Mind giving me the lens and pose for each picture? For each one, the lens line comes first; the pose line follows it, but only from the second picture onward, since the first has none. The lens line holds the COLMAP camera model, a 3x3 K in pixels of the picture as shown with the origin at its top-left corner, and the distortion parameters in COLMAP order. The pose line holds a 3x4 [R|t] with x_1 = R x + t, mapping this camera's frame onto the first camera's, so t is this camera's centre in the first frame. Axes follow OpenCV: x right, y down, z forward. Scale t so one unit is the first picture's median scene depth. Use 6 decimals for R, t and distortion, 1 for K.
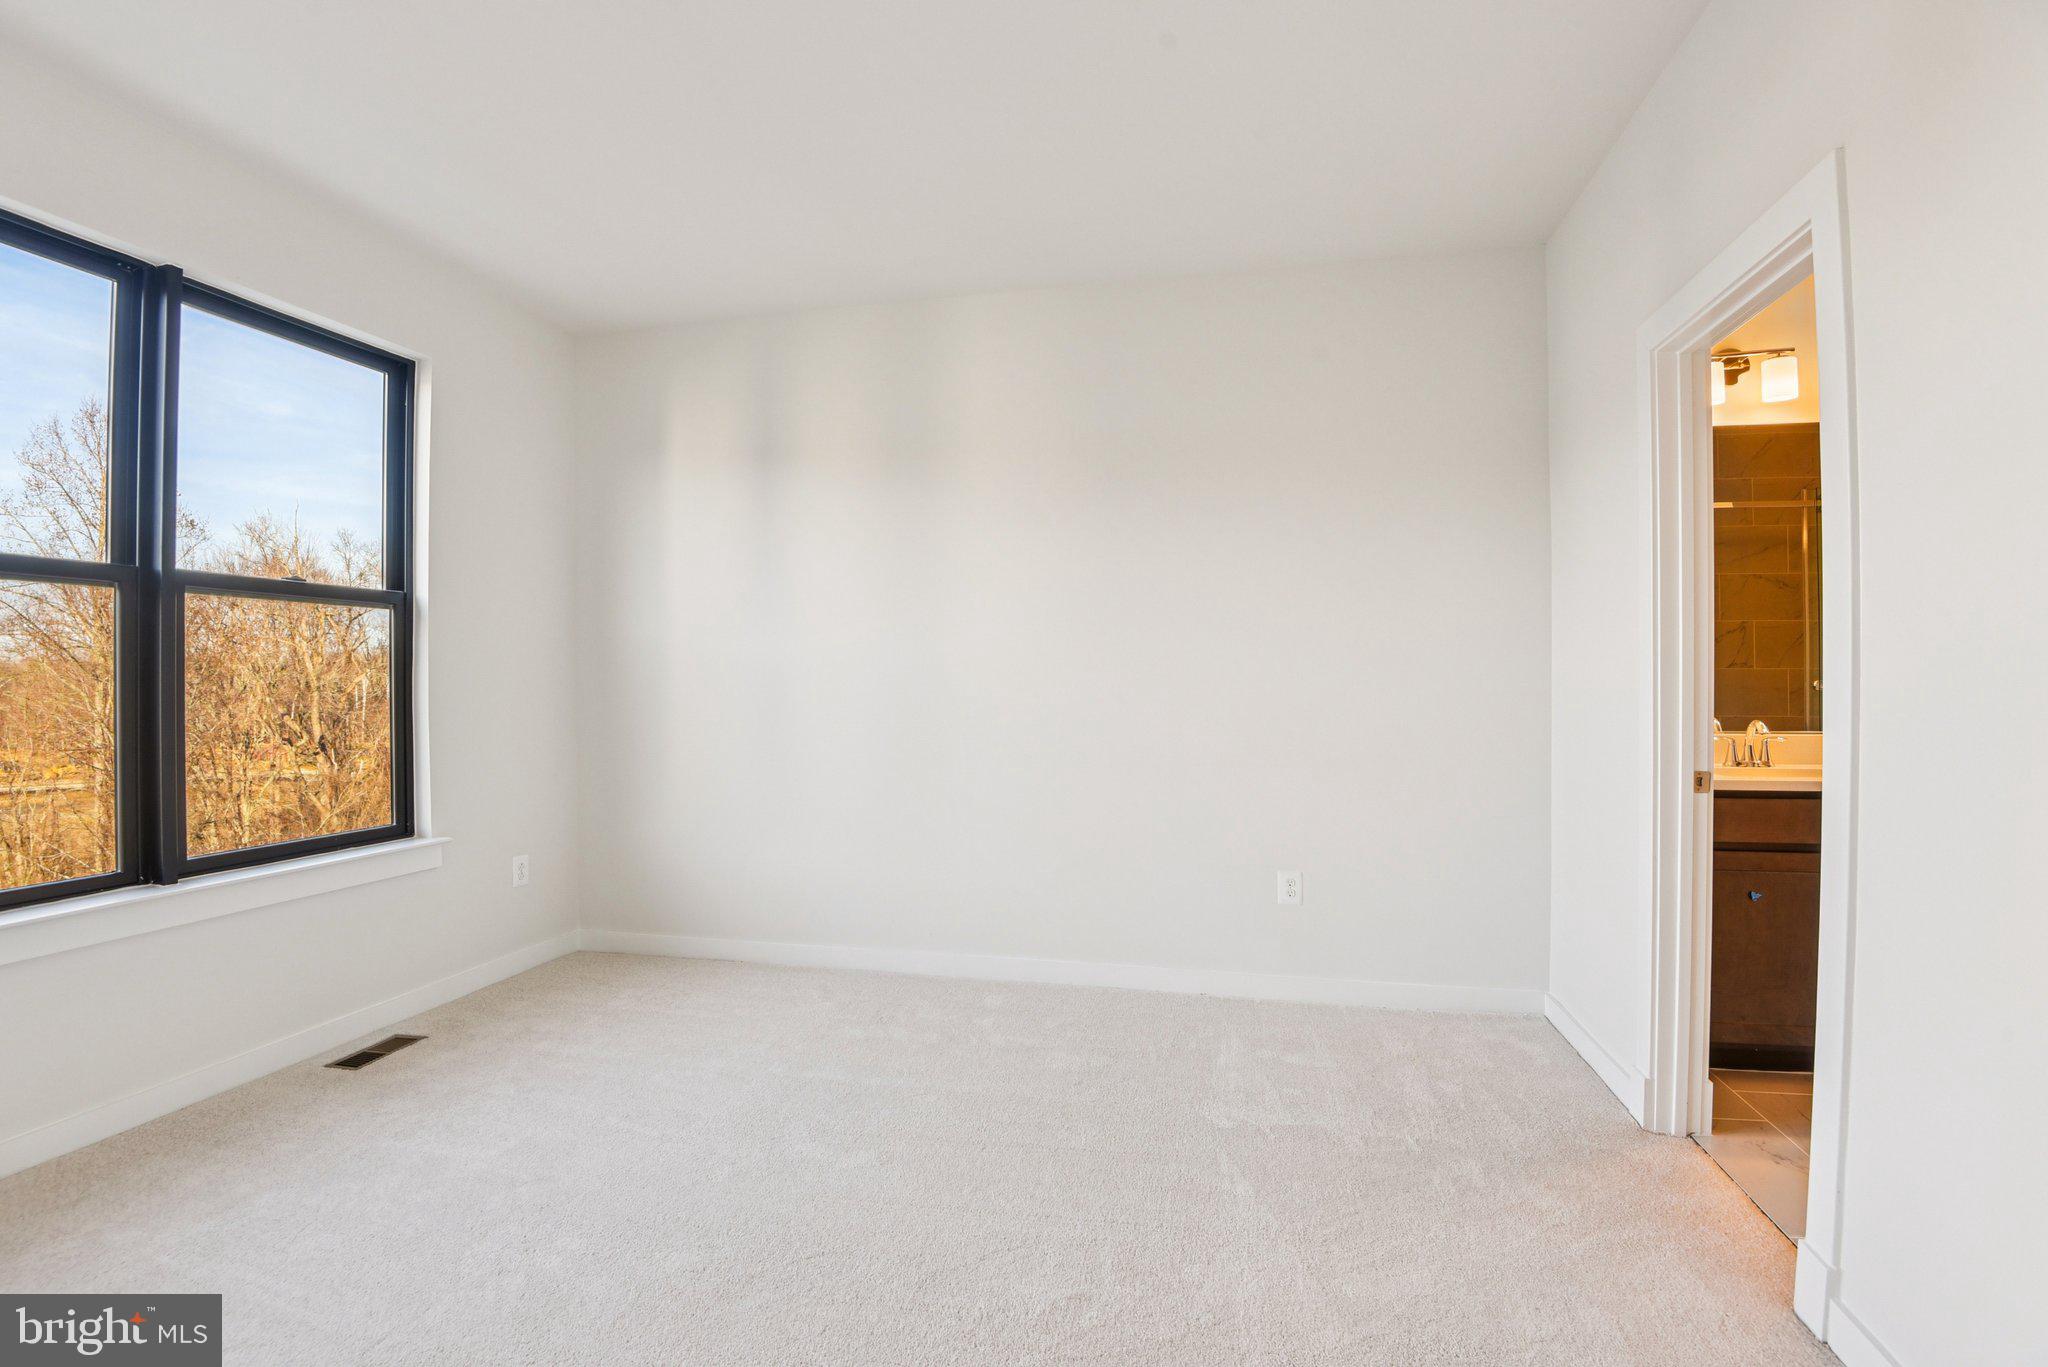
lens RADIAL K [[951.9, 0, 1023.3], [0, 951.9, 688.2], [0, 0, 1]] dist [-0.013464, -0.019468]
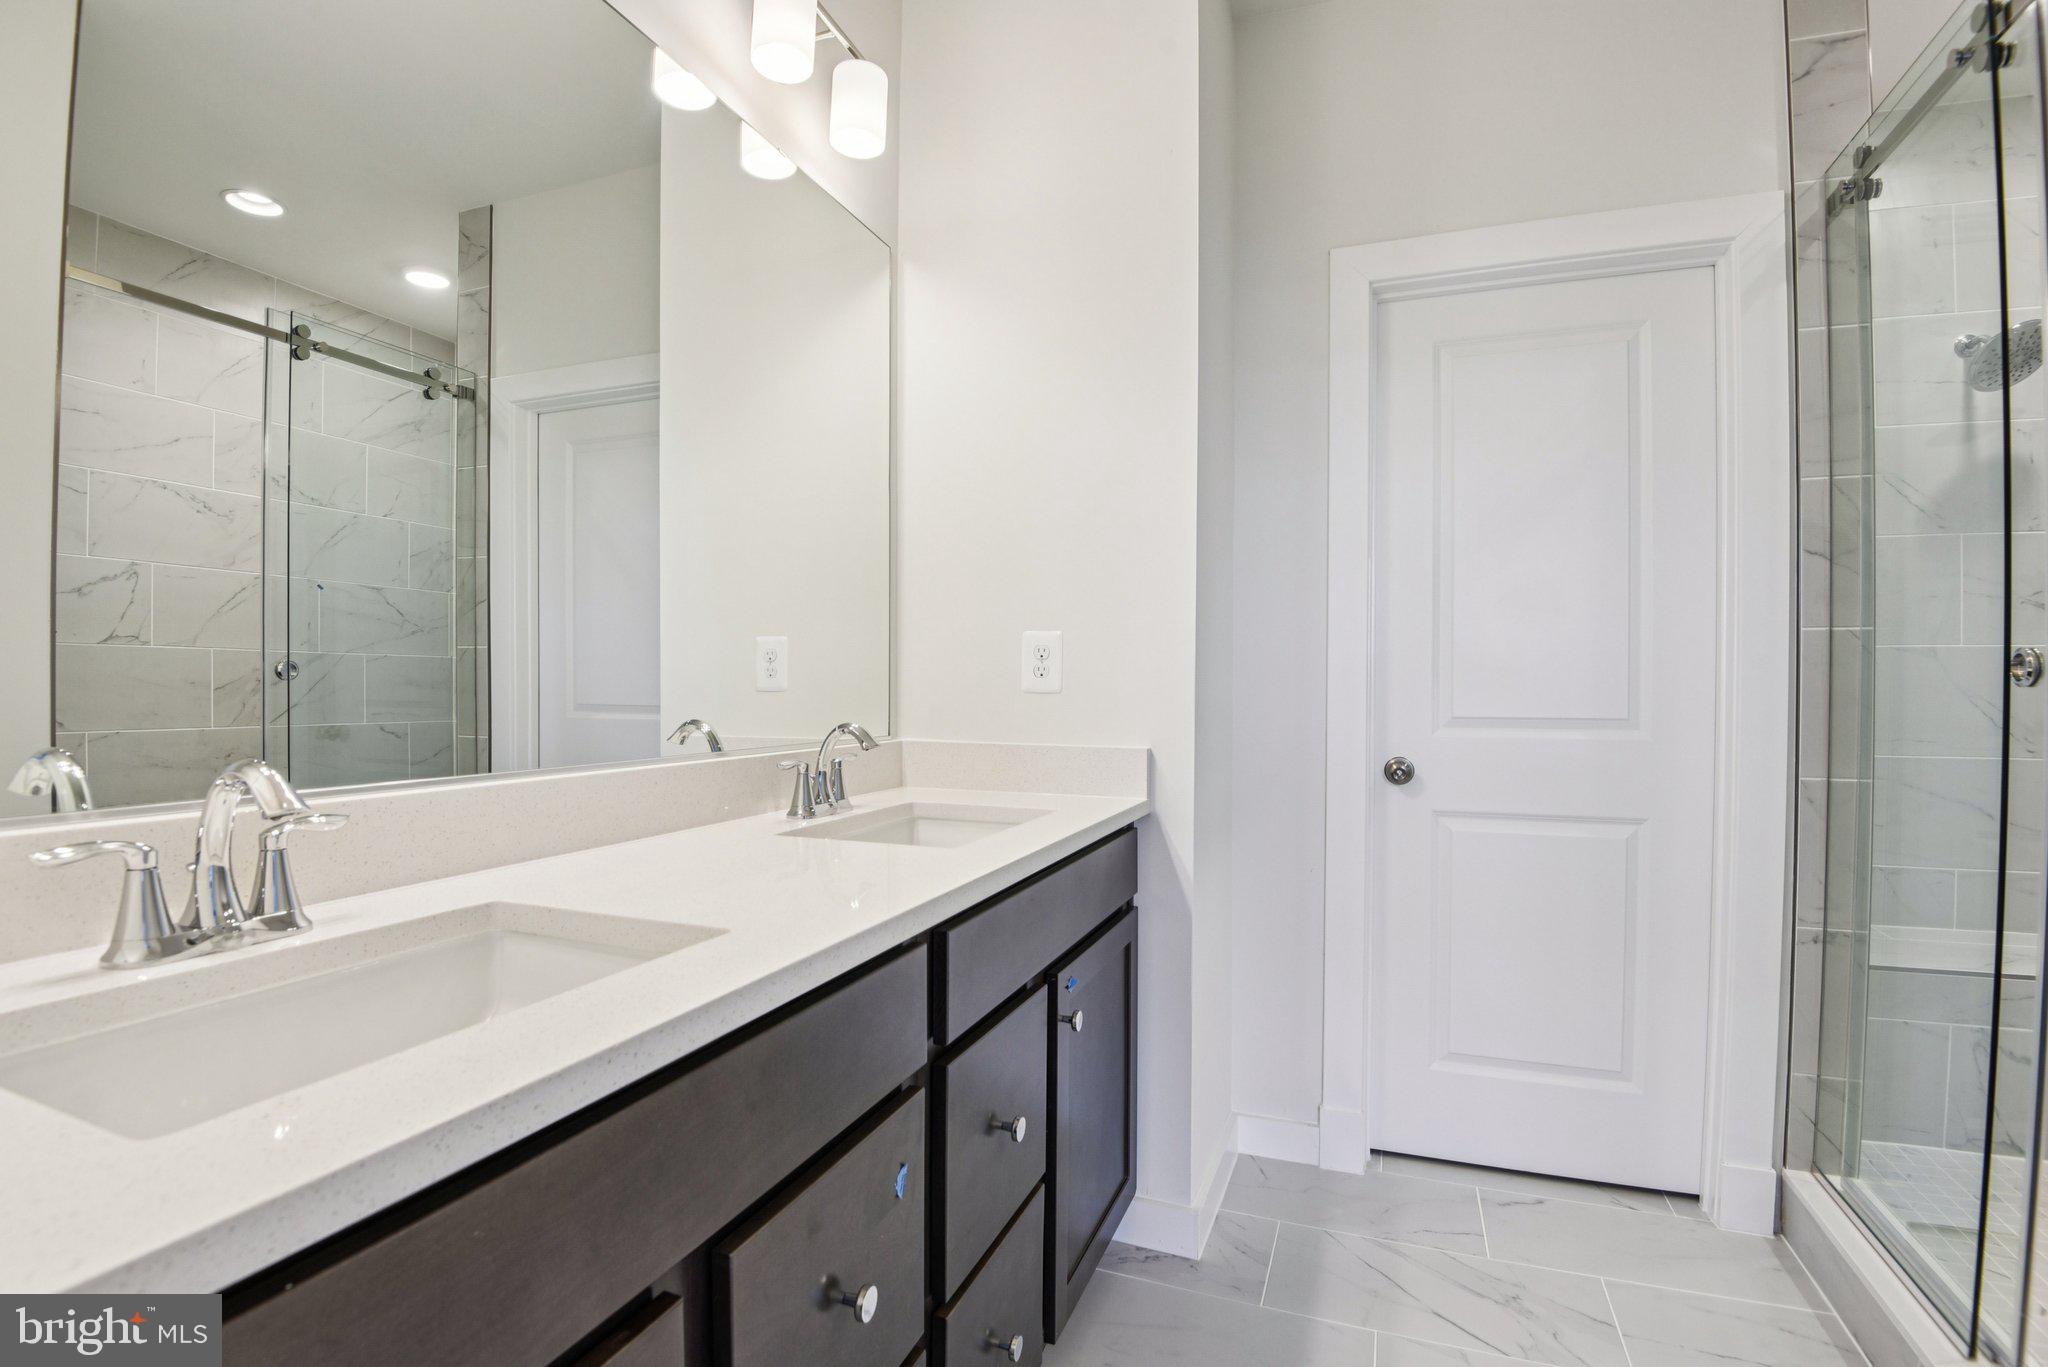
lens RADIAL K [[951.9, 0, 1023.3], [0, 951.9, 688.2], [0, 0, 1]] dist [-0.013464, -0.019468]
pose [[0.140059, -0.003077, 0.990138, 0.568771], [0.005932, 0.999980, 0.002268, 0.017666], [-0.990125, 0.005556, 0.140074, 0.761309]]
